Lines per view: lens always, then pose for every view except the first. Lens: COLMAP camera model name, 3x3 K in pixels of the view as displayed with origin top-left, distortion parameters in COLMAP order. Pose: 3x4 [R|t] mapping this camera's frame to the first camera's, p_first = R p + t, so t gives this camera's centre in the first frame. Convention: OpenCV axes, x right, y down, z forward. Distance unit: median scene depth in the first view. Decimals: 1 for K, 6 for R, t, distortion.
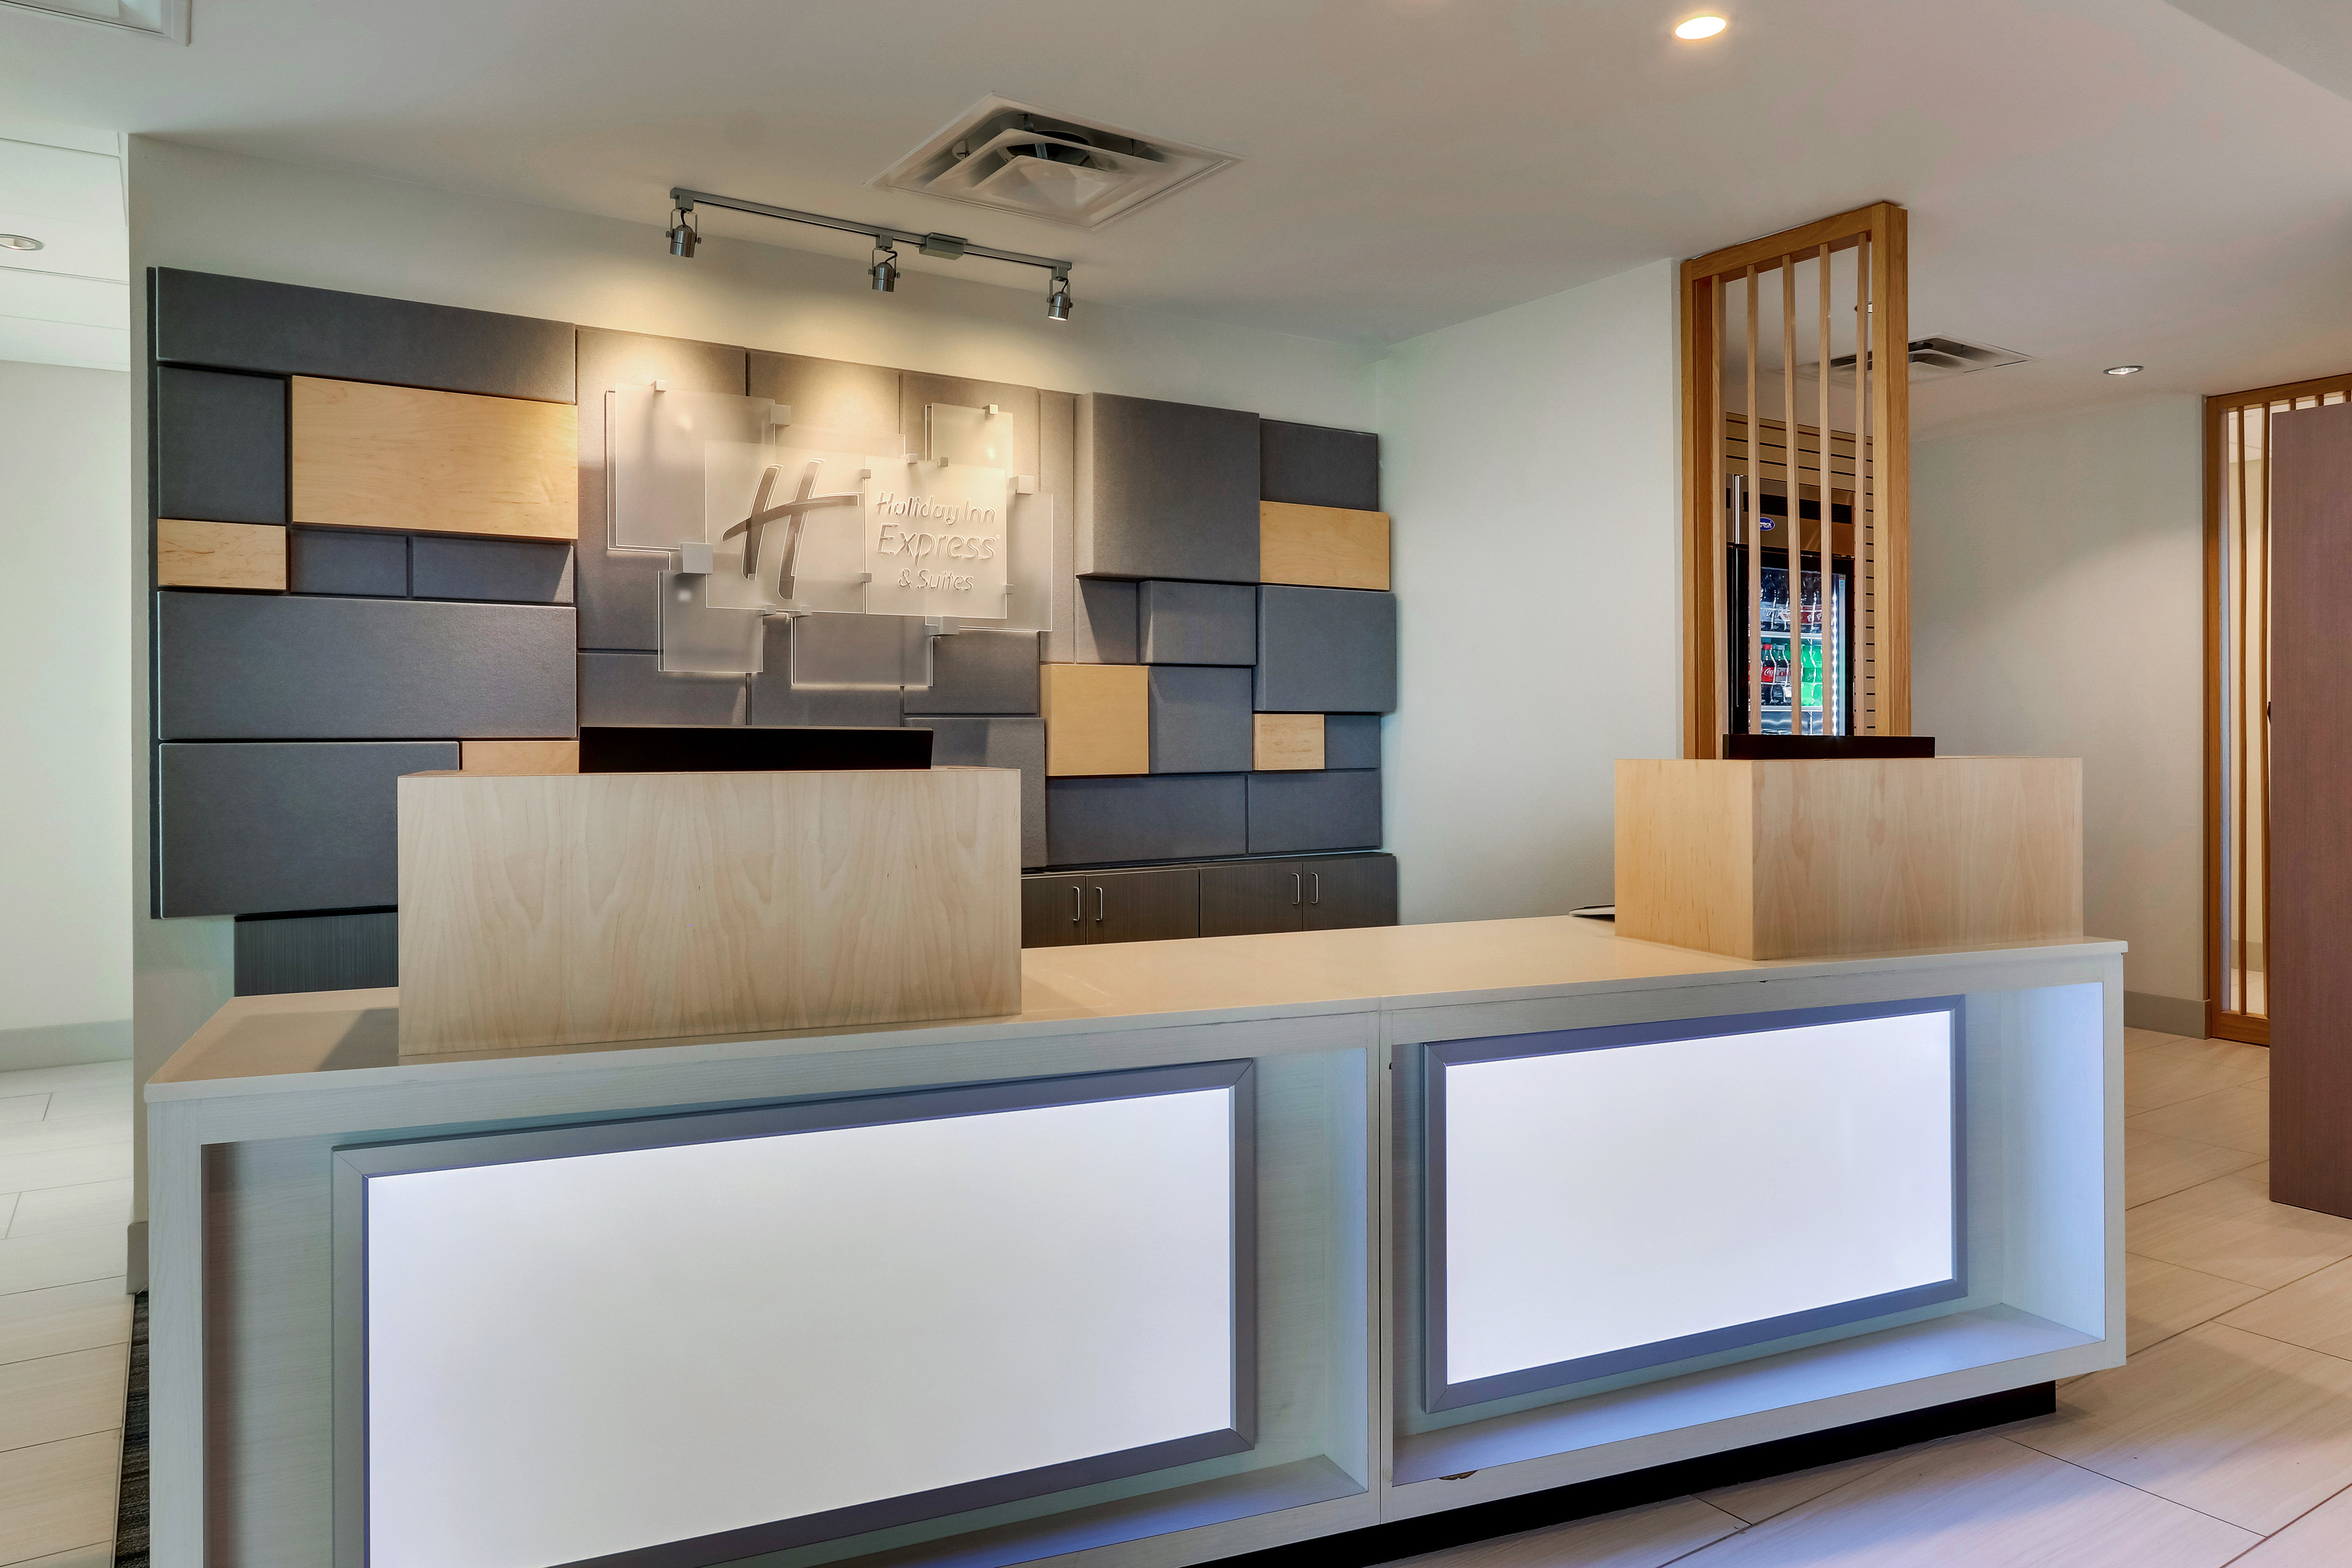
lens RADIAL K [[1523.2, 0, 1131.5], [0, 1523.2, 745.8], [0, 0, 1]] dist [-0.013598, 0.013647]
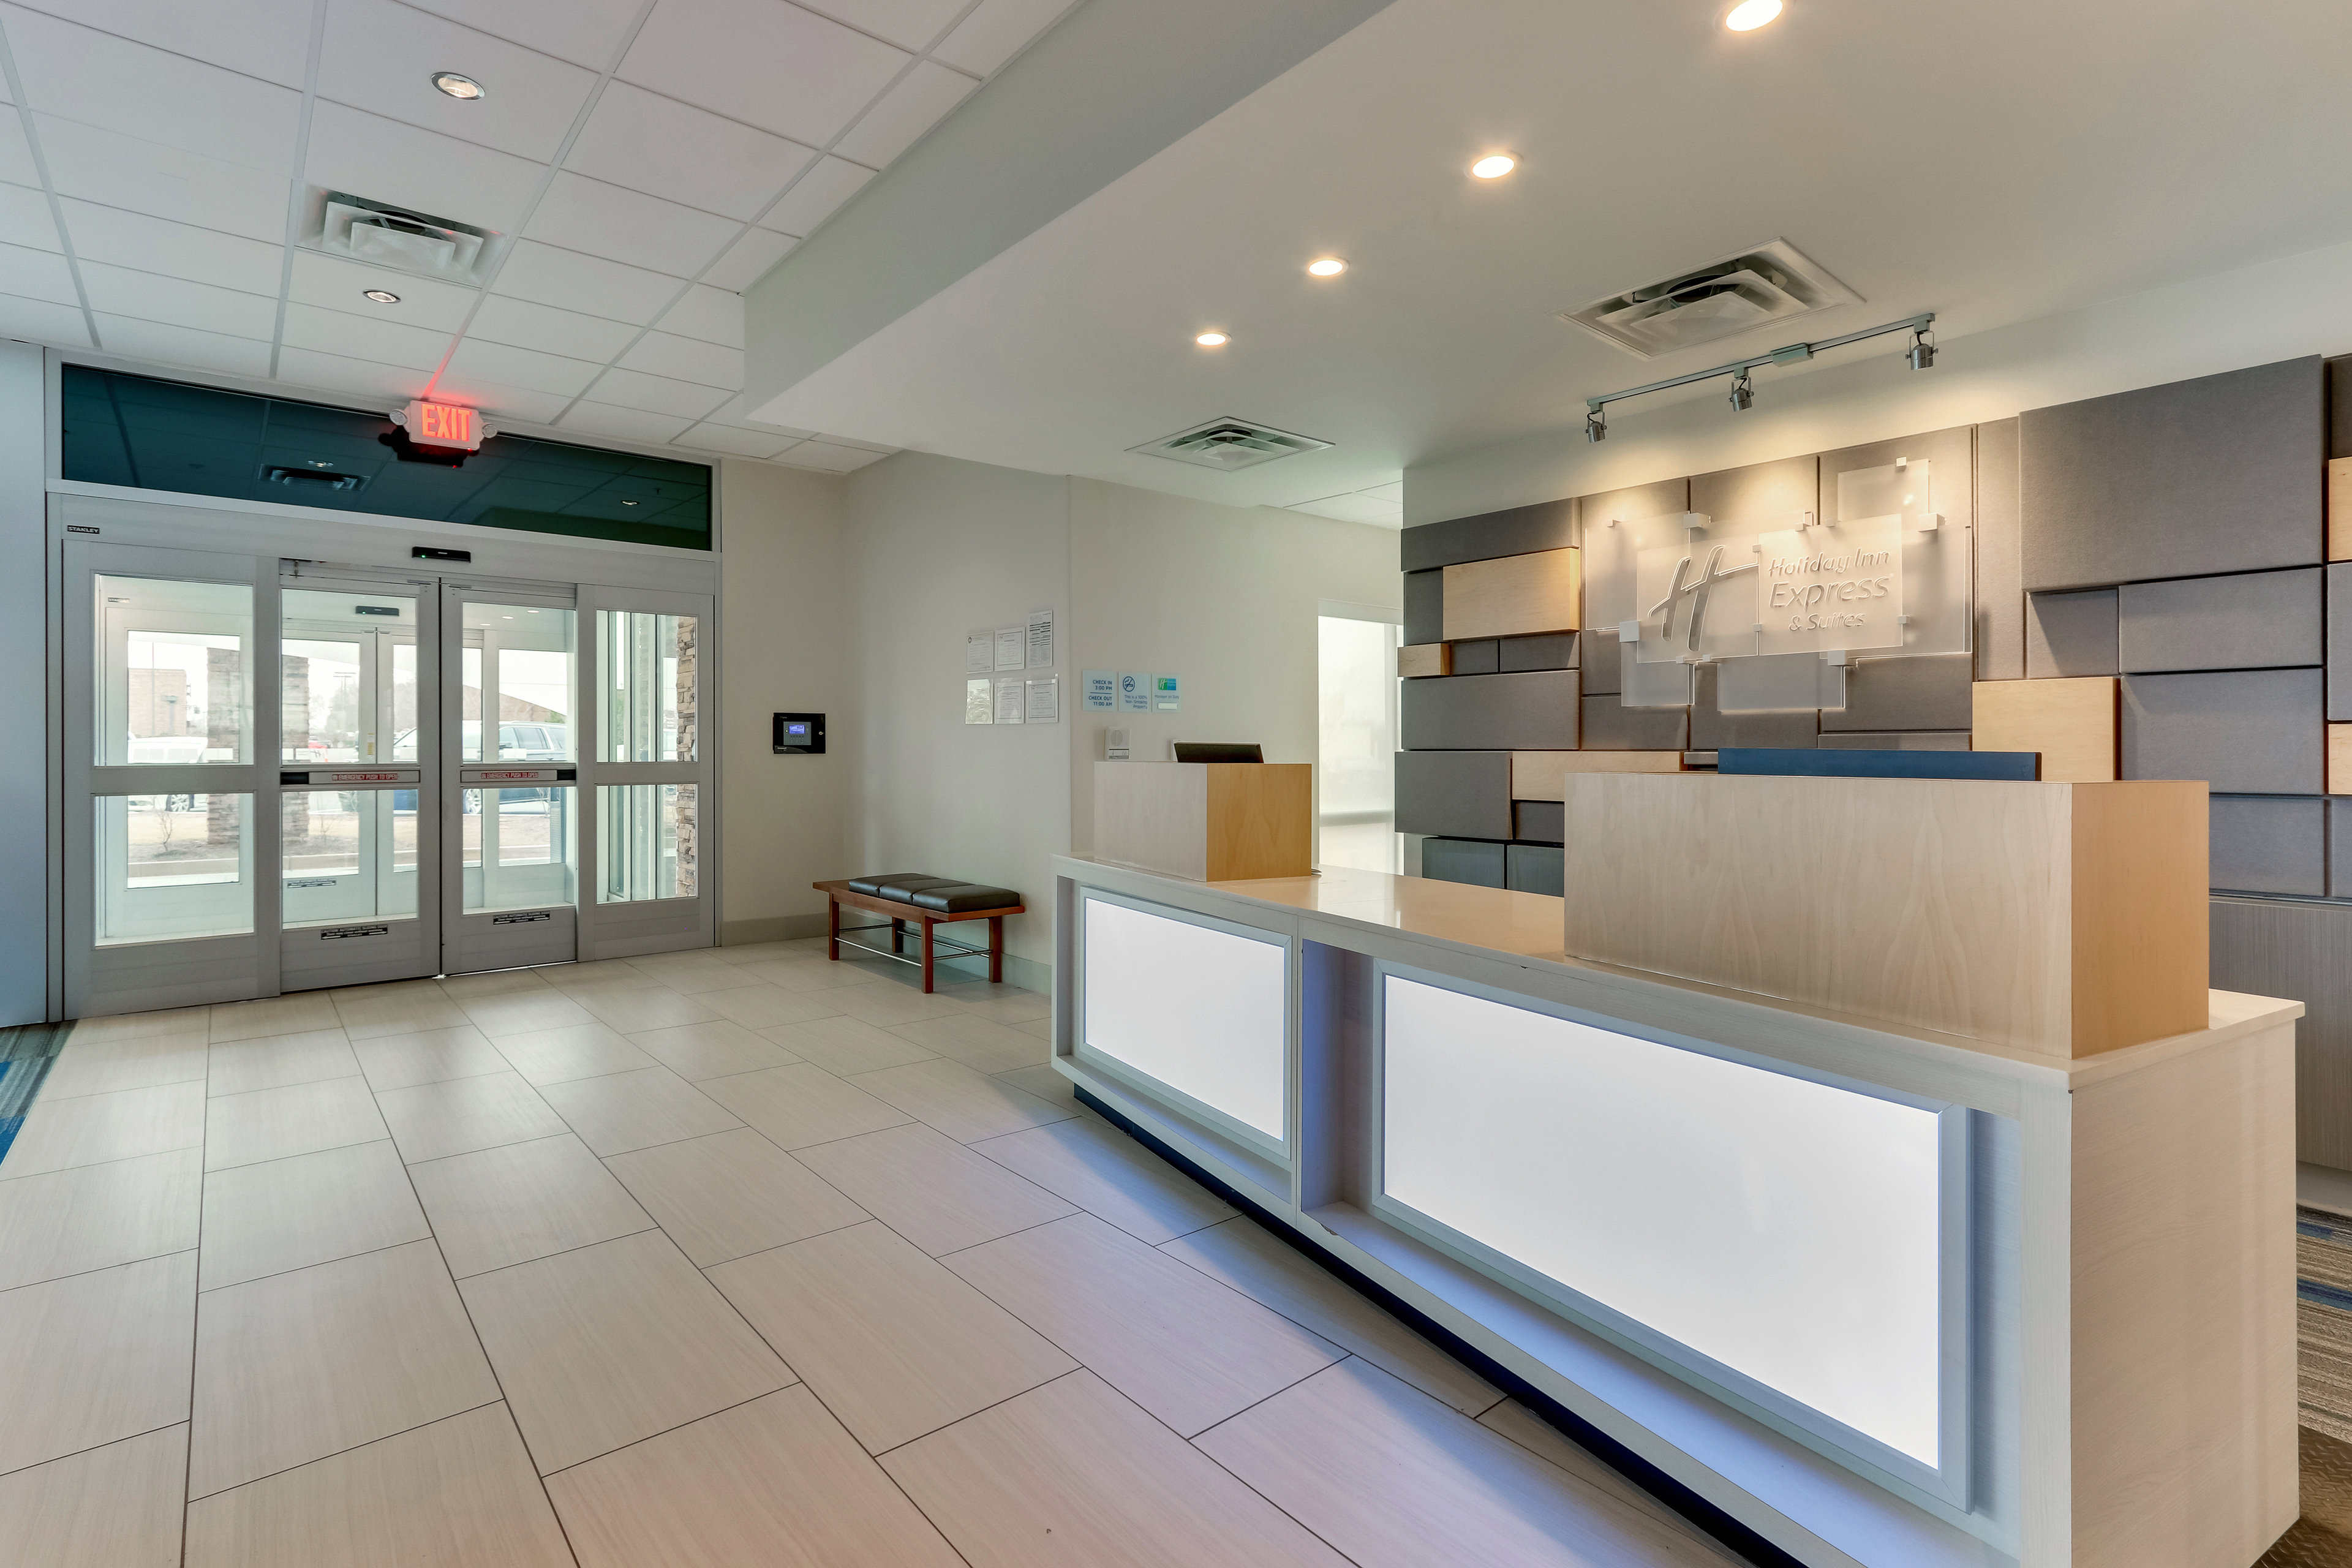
lens RADIAL K [[1082.2, 0, 1178.2], [0, 1082.2, 788.2], [0, 0, 1]] dist [-0.004988, -0.000675]
pose [[0.138828, 0.039578, -0.989525, 0.691728], [-0.010987, 0.999201, 0.038423, -0.002610], [0.990256, 0.005537, 0.139151, 0.380113]]
